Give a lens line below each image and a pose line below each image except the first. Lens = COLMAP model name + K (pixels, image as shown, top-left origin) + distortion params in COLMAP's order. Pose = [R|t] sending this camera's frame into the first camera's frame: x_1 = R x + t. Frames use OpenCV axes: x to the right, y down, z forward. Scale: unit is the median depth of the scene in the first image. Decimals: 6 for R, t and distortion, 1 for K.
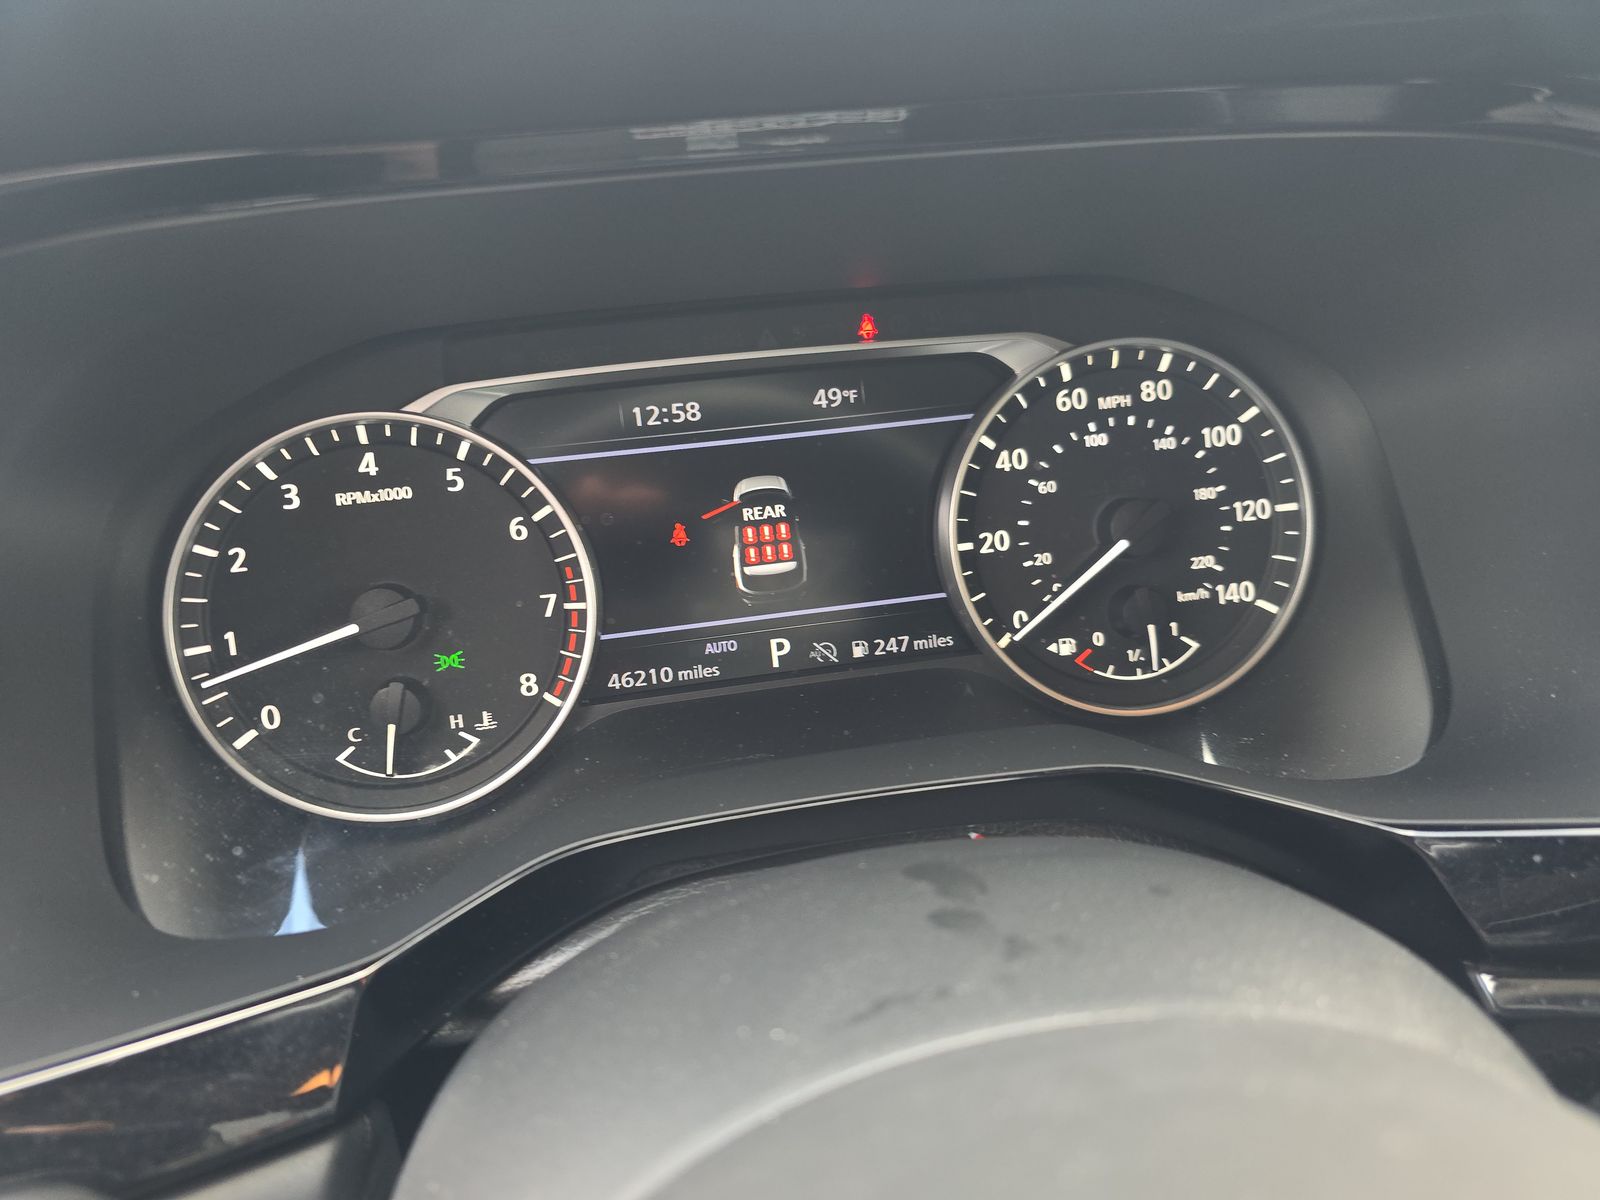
lens RADIAL K [[1127.9, 0, 799.5], [0, 1127.9, 616.2], [0, 0, 1]] dist [0.061369, -0.062236]
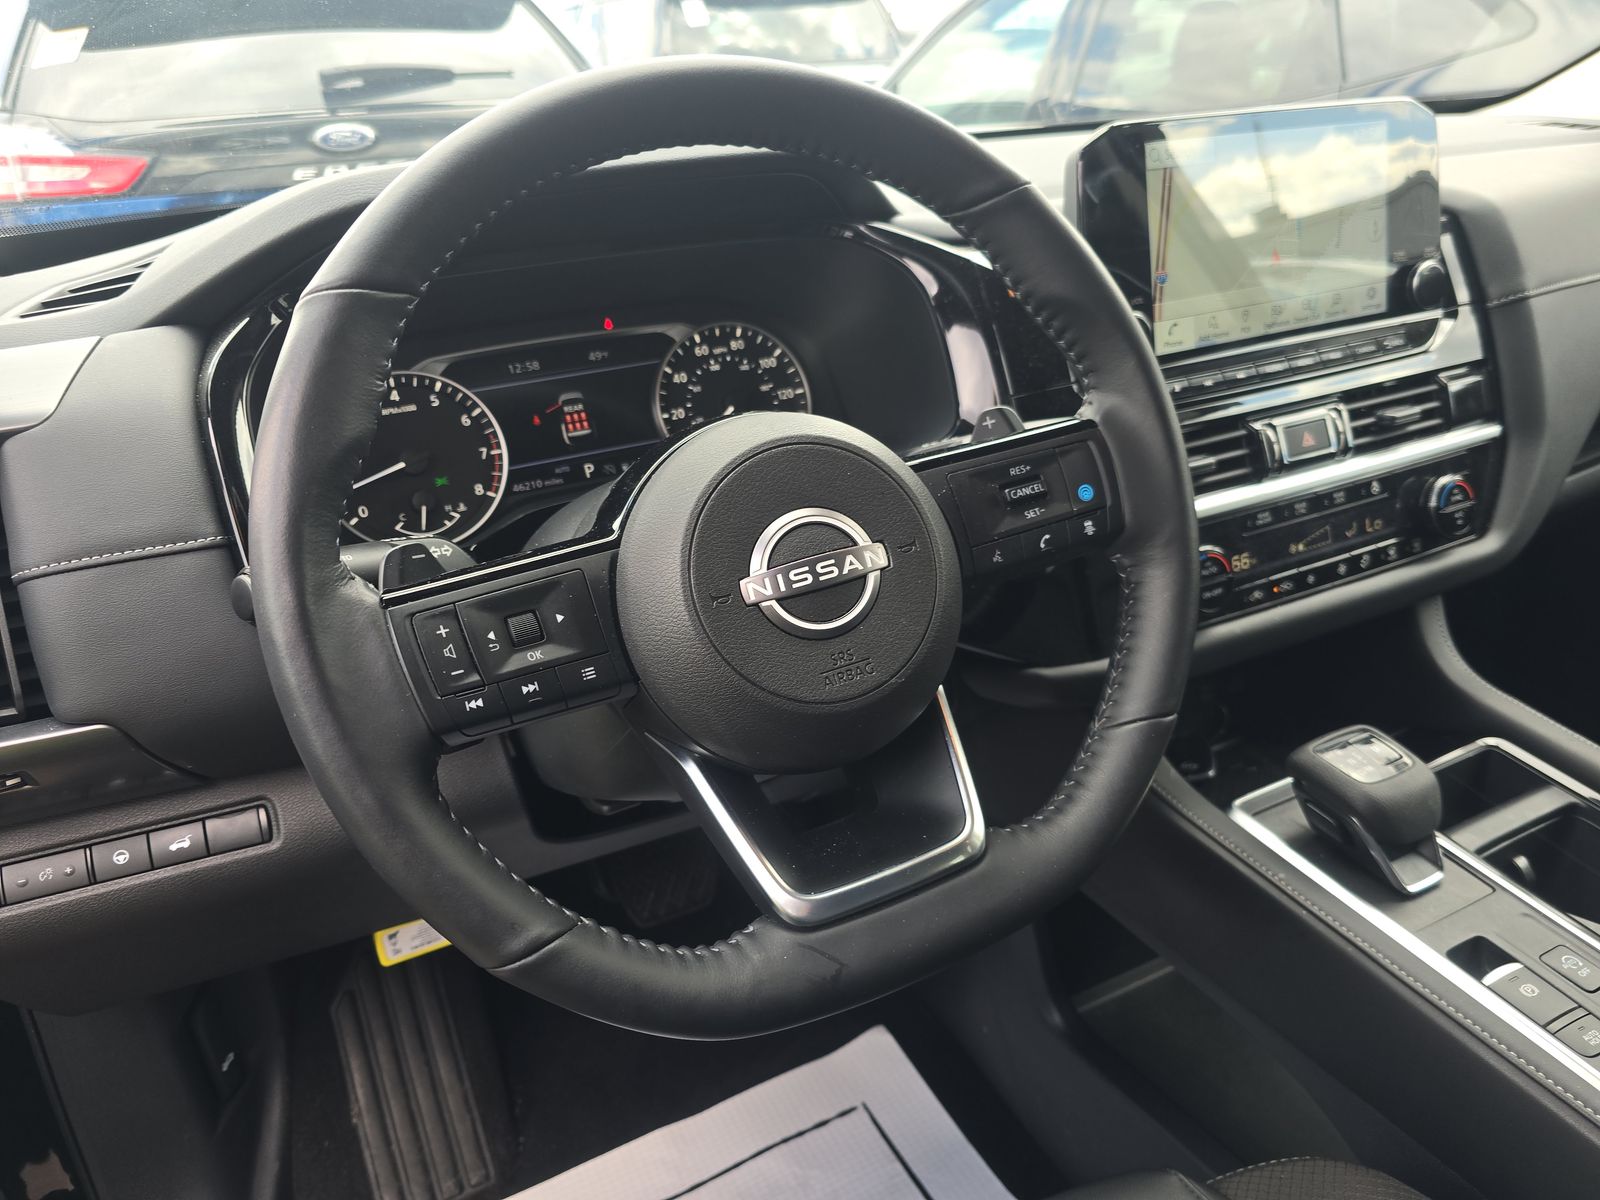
lens RADIAL K [[1127.9, 0, 799.5], [0, 1127.9, 616.2], [0, 0, 1]] dist [0.061369, -0.062236]
pose [[0.961402, -0.128005, 0.243558, -0.201692], [0.143952, 0.988382, -0.048769, 0.491701], [-0.234486, 0.081947, 0.968659, -1.252015]]
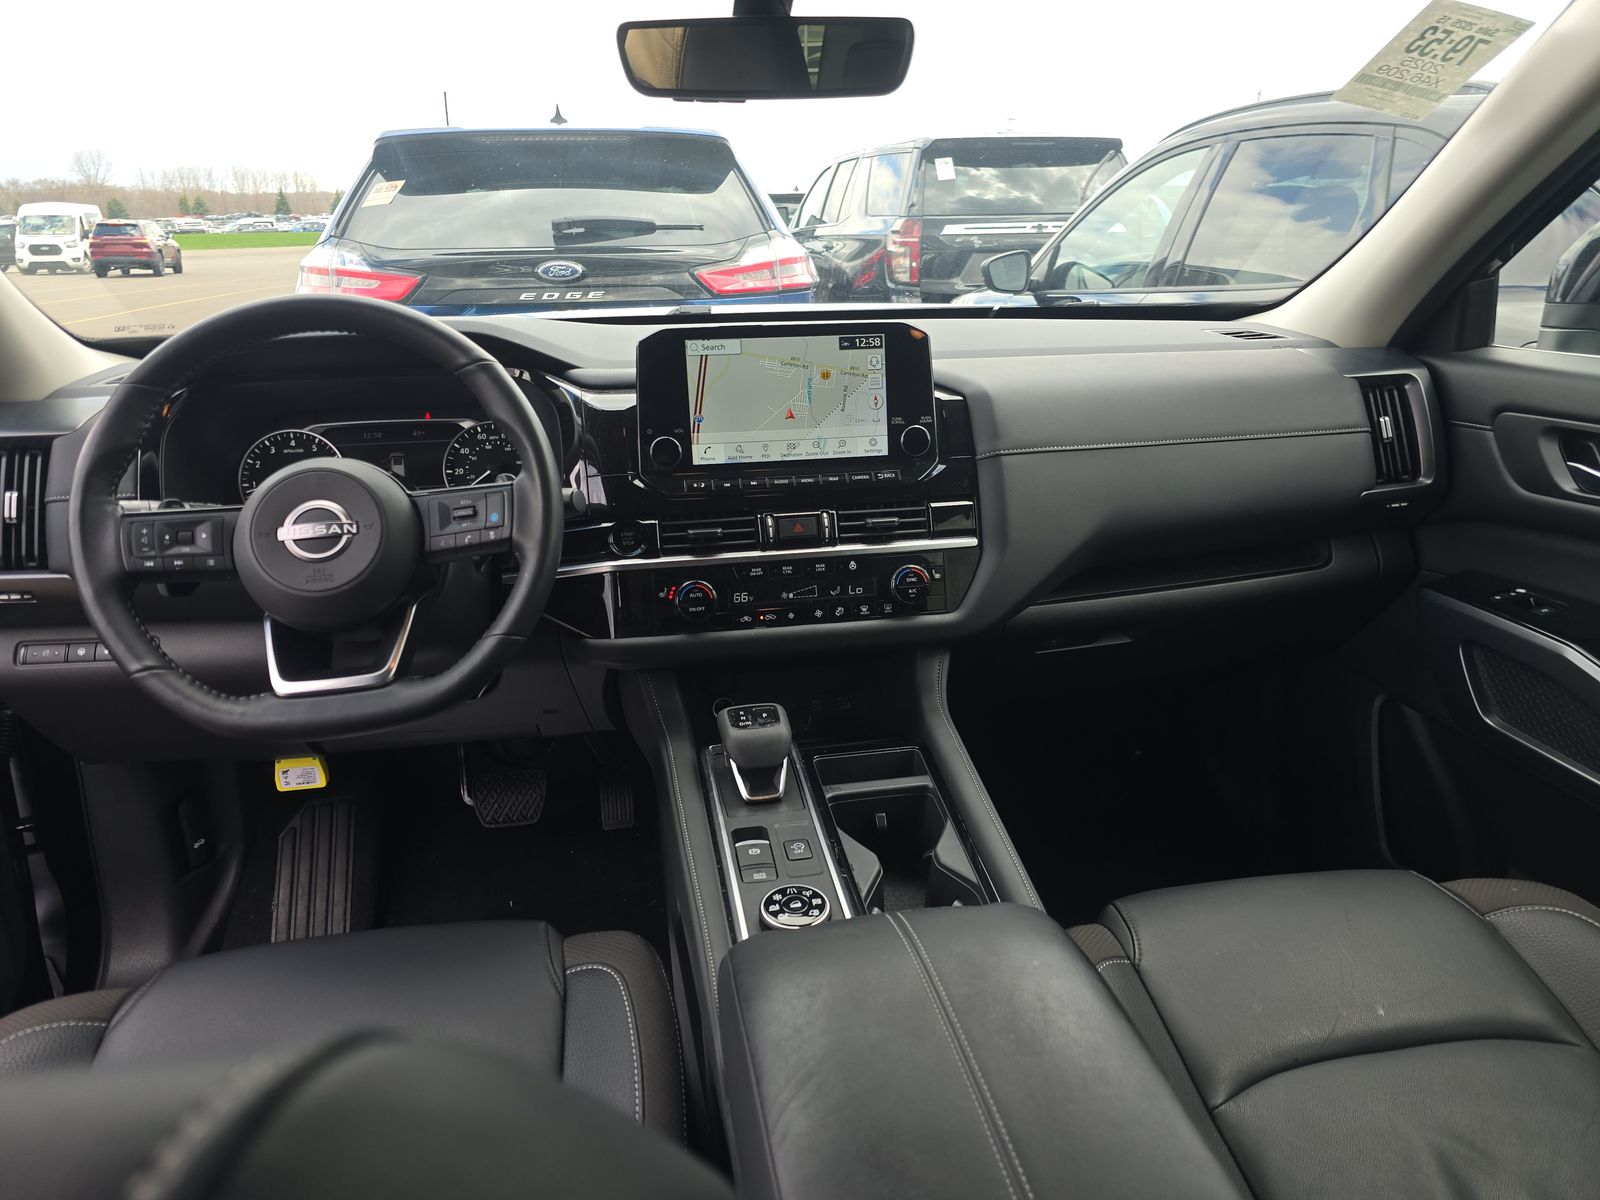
lens RADIAL K [[1127.9, 0, 799.5], [0, 1127.9, 616.2], [0, 0, 1]] dist [0.061369, -0.062236]
pose [[0.999569, 0.028762, 0.005850, 1.330299], [-0.027471, 0.986961, -0.158600, 1.003237], [-0.010336, 0.158371, 0.987326, -2.744211]]
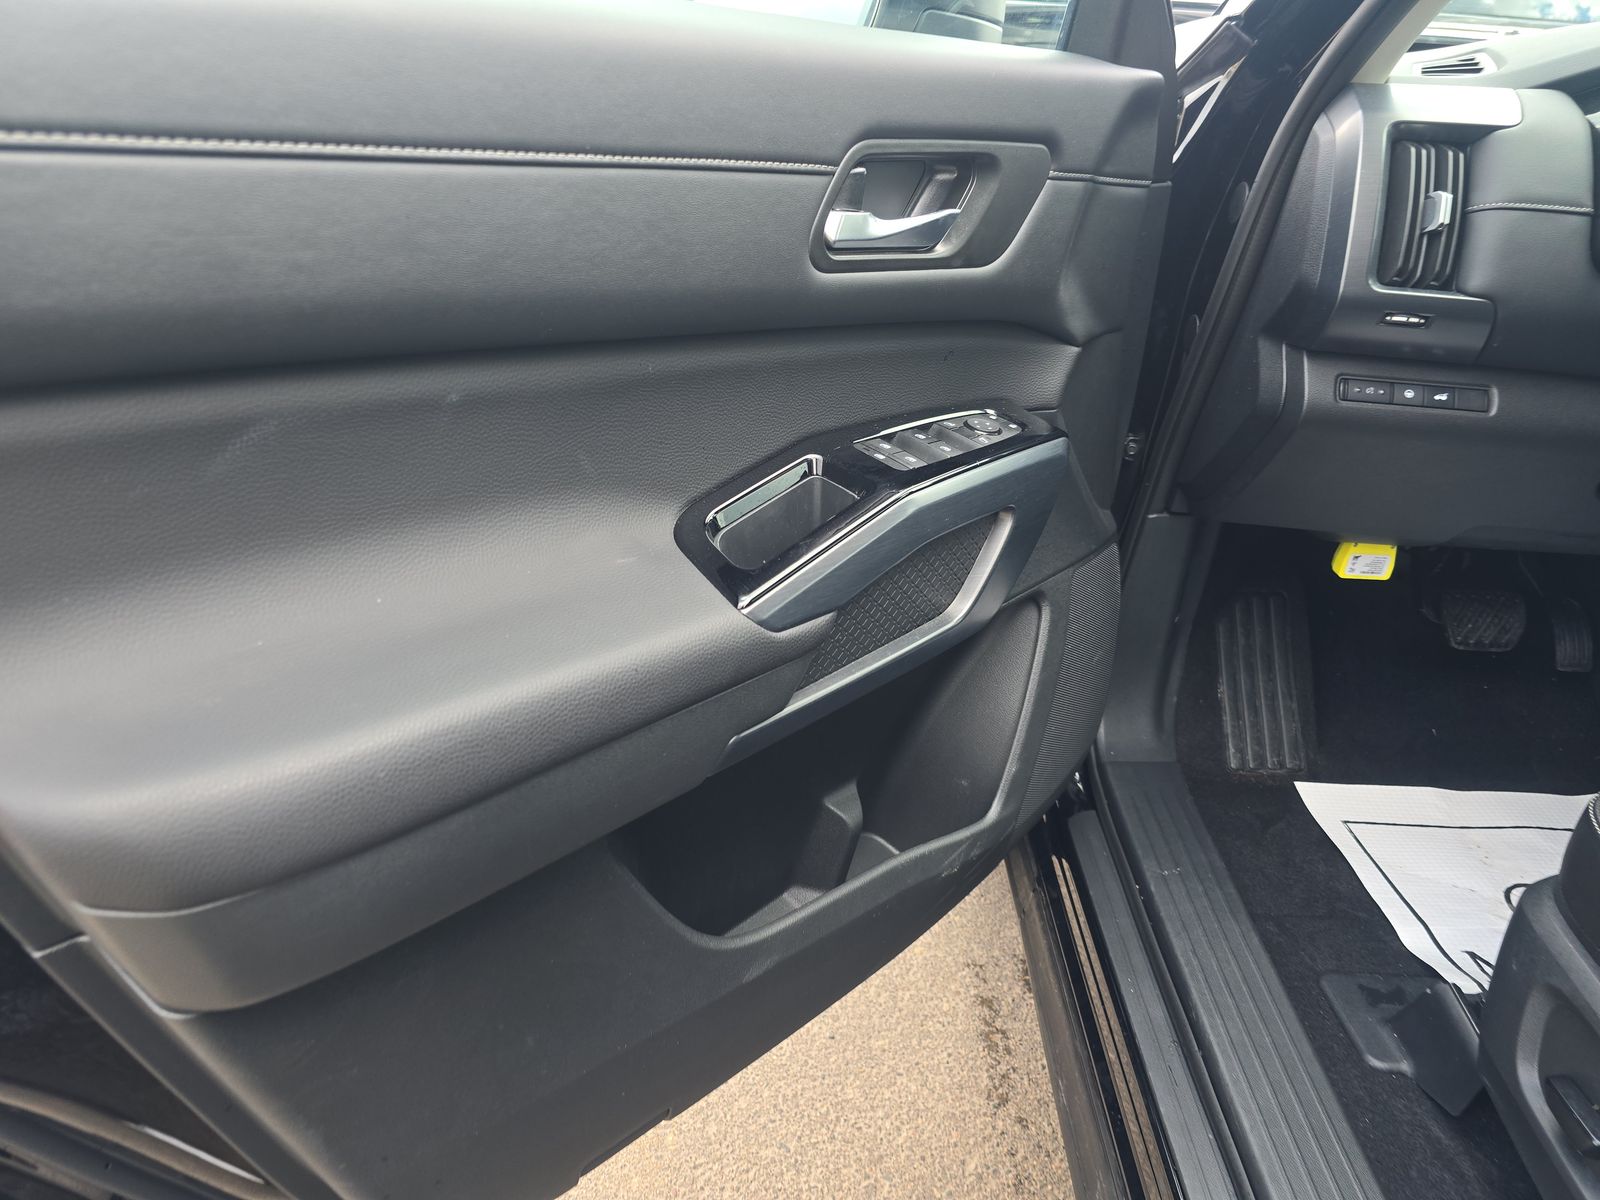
lens RADIAL K [[1127.9, 0, 799.5], [0, 1127.9, 616.2], [0, 0, 1]] dist [0.061369, -0.062236]
pose [[0.978463, 0.175881, -0.108053, -1.936766], [-0.175424, 0.984396, 0.013798, 1.424833], [0.108794, 0.005455, 0.994049, -2.432554]]
